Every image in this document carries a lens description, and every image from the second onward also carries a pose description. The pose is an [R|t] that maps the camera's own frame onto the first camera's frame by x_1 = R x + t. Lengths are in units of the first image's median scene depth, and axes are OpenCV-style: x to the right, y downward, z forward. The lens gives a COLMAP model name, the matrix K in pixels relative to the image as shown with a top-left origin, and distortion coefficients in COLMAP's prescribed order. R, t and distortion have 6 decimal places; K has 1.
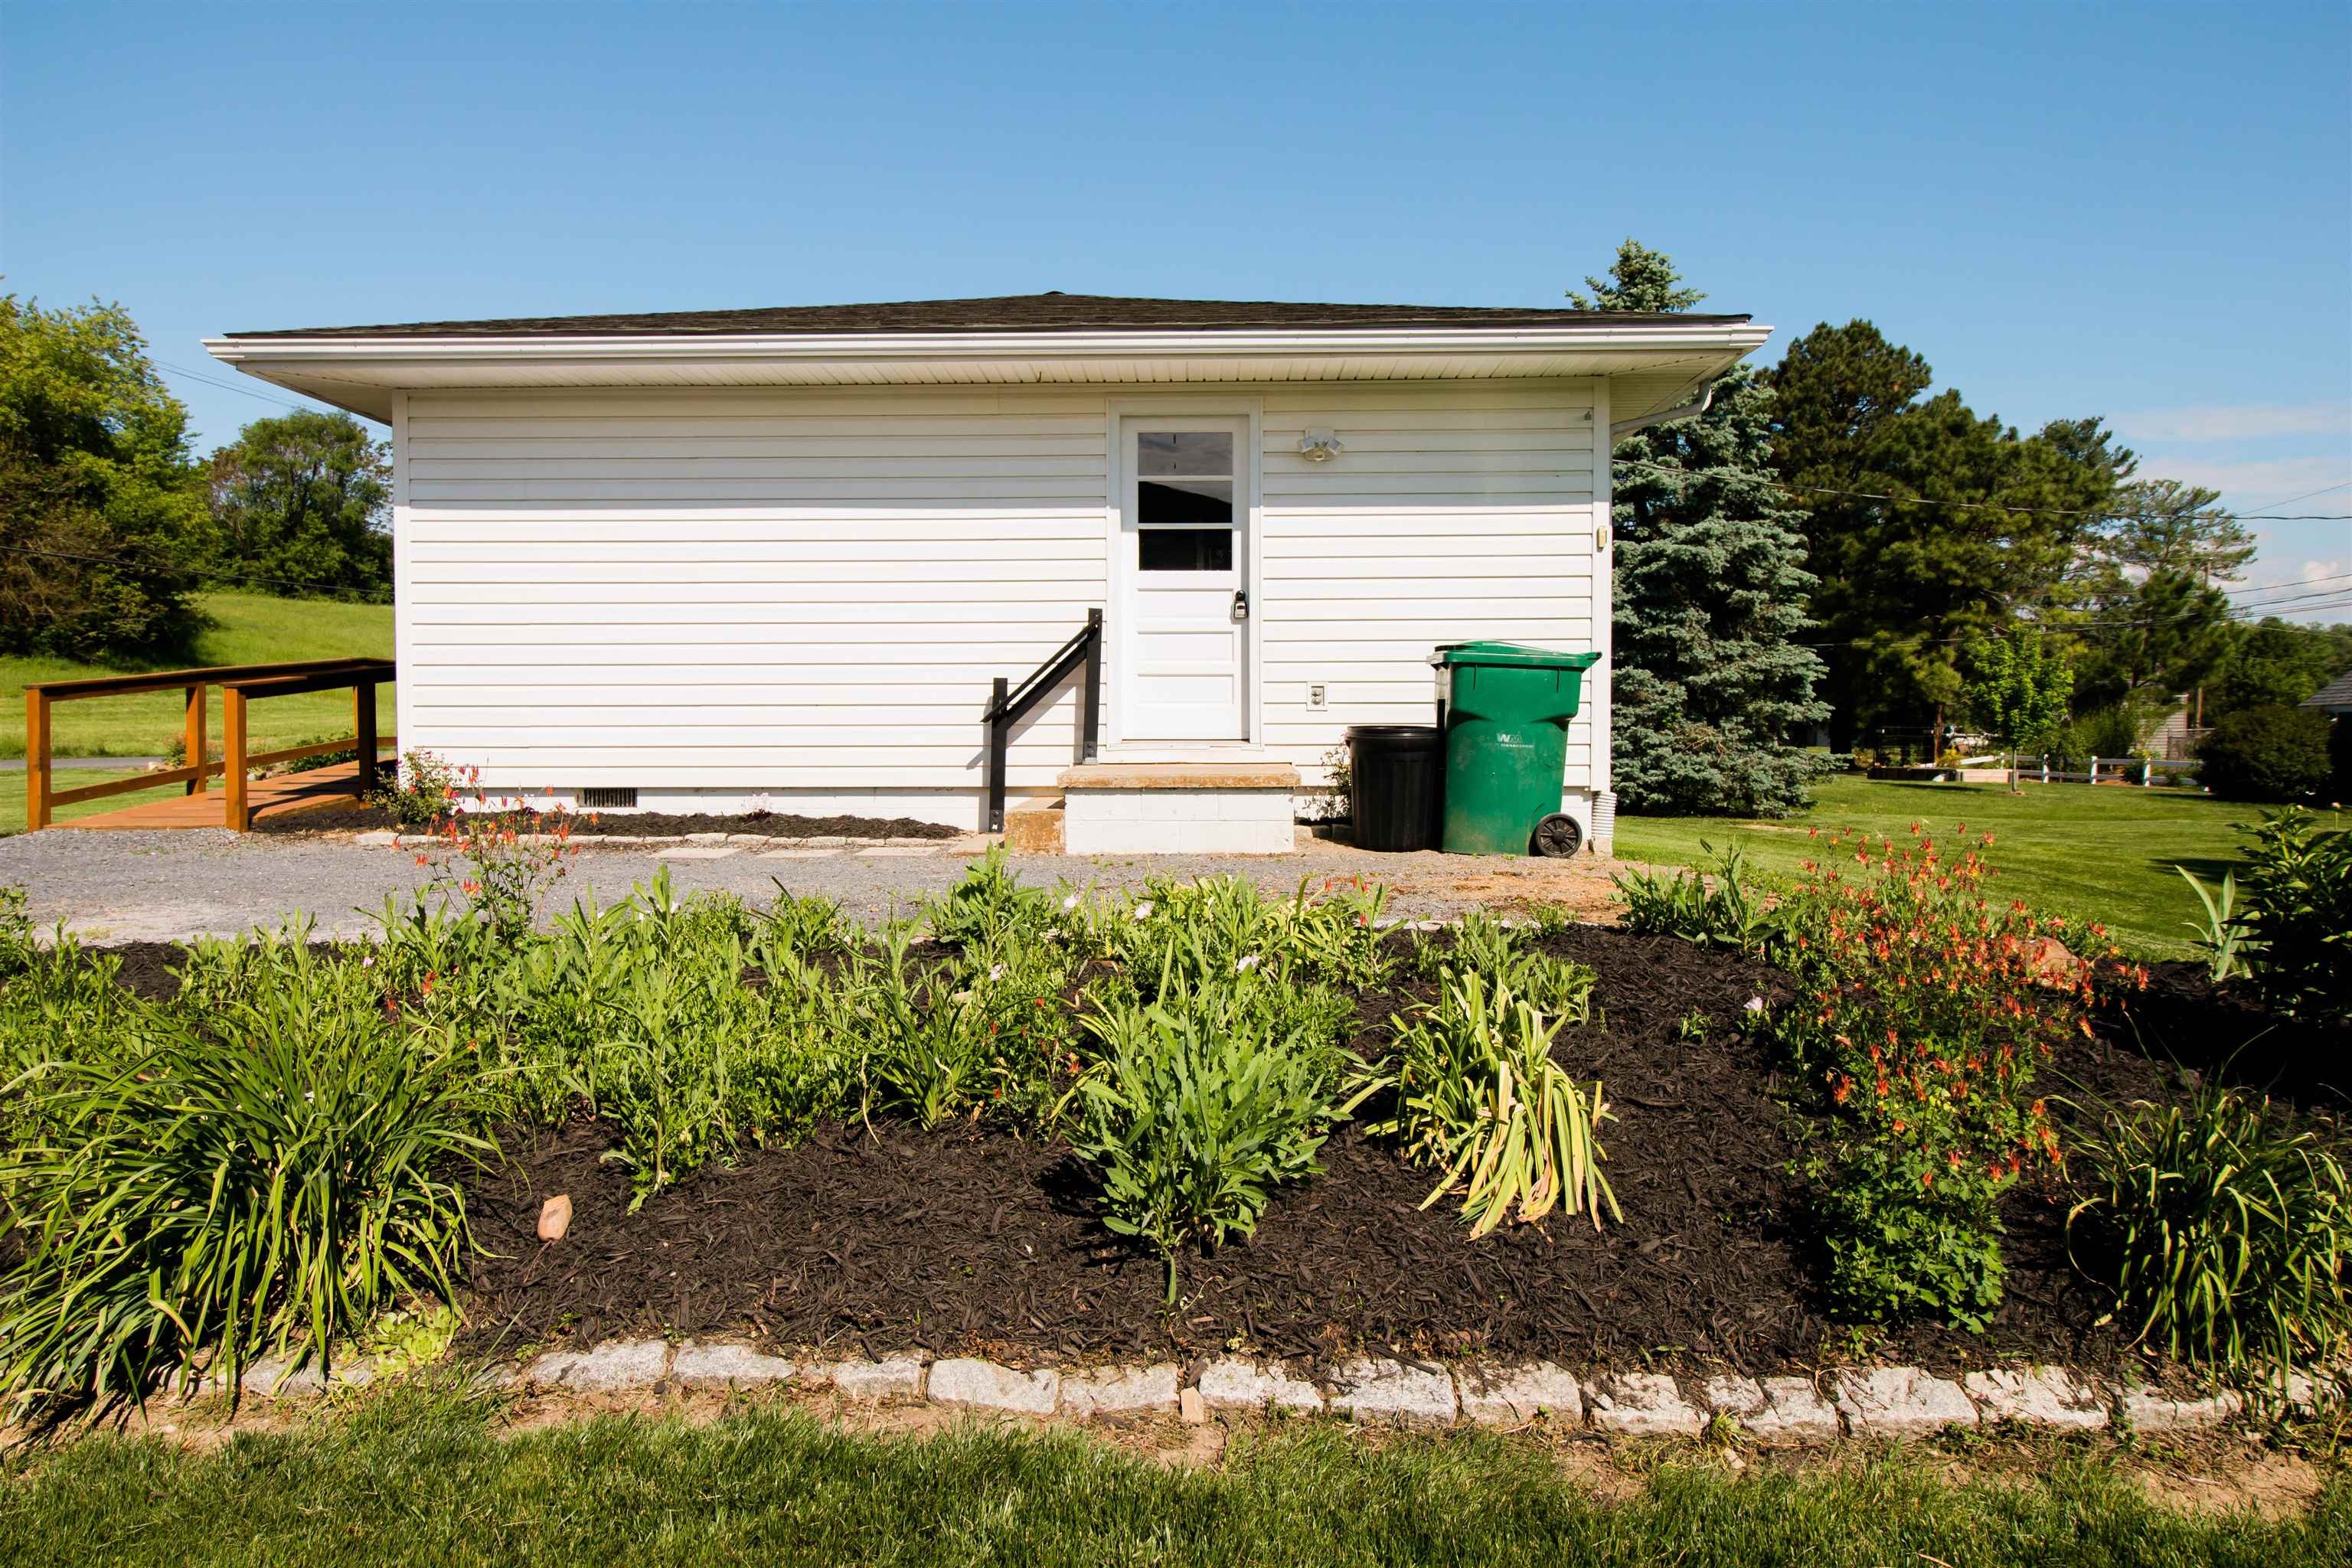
lens RADIAL K [[1534.2, 0, 1176.0], [0, 1534.2, 784.0], [0, 0, 1]] dist [0.000095, 0.000226]
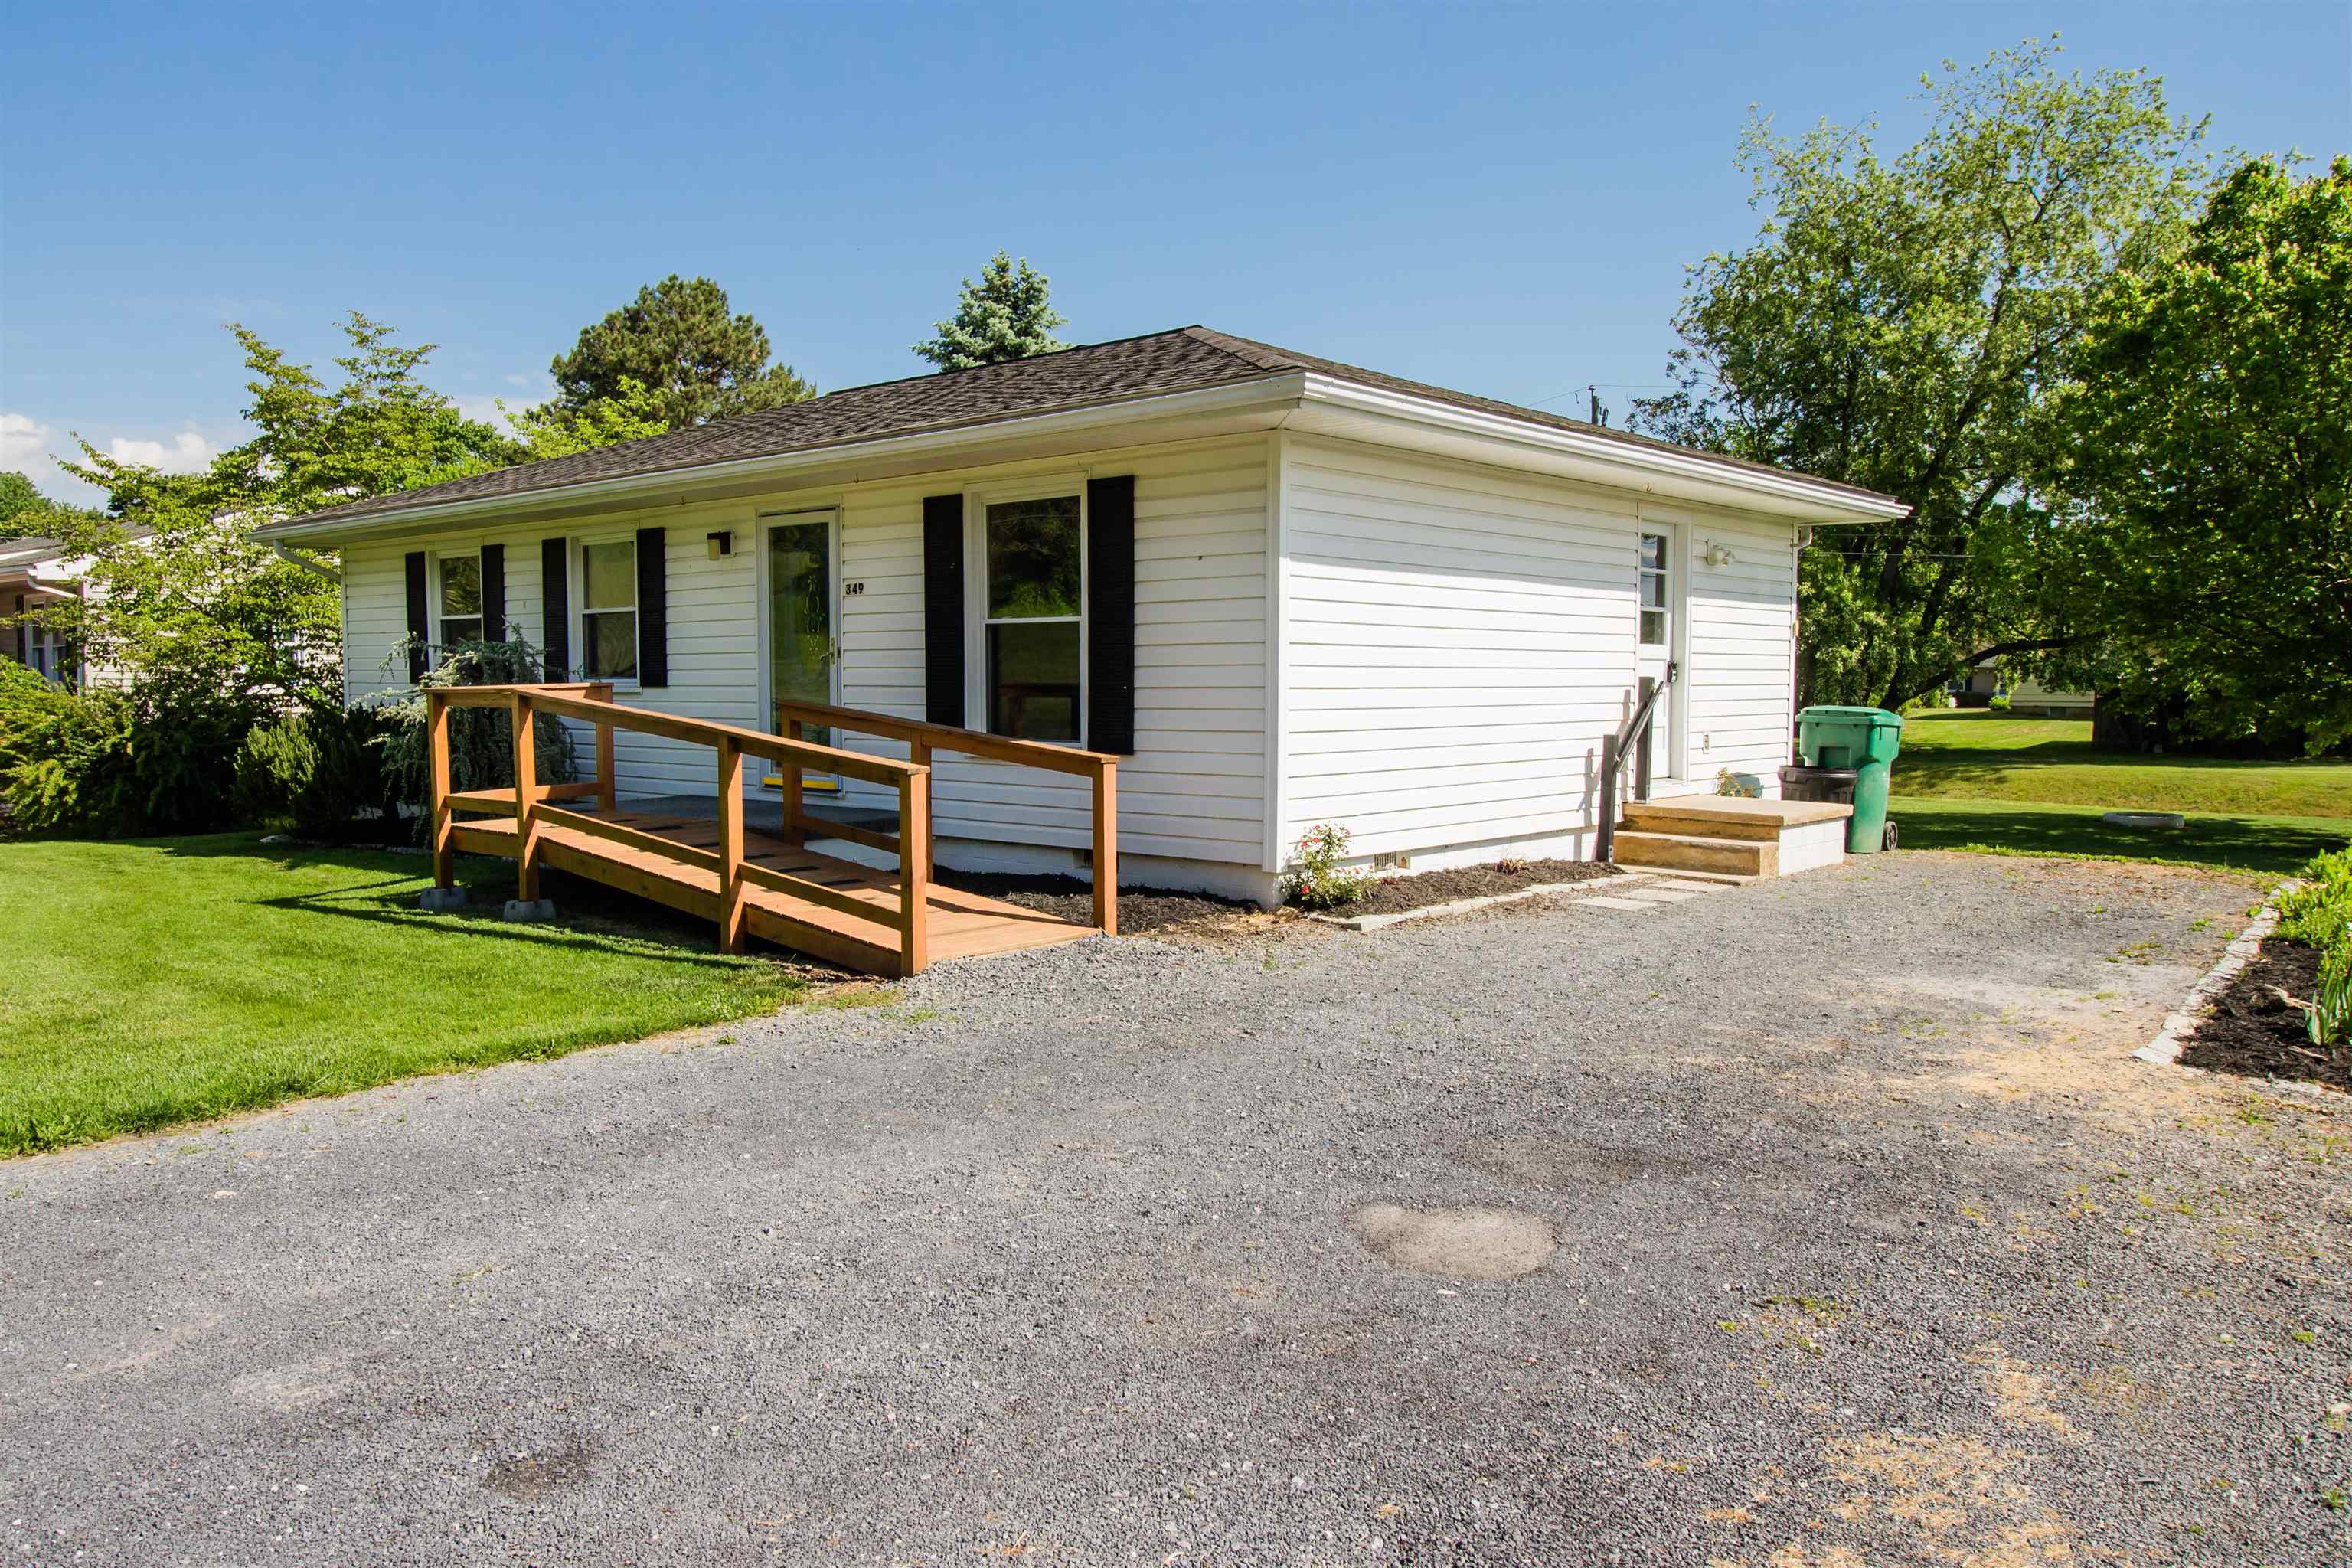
lens RADIAL K [[1673.8, 0, 1176.0], [0, 1673.8, 784.0], [0, 0, 1]] dist [0.001282, 0.000286]
pose [[0.641720, -0.047243, 0.765482, -1.289492], [0.022829, 0.998835, 0.042507, -0.090982], [-0.766599, -0.009802, 0.642051, 0.407926]]
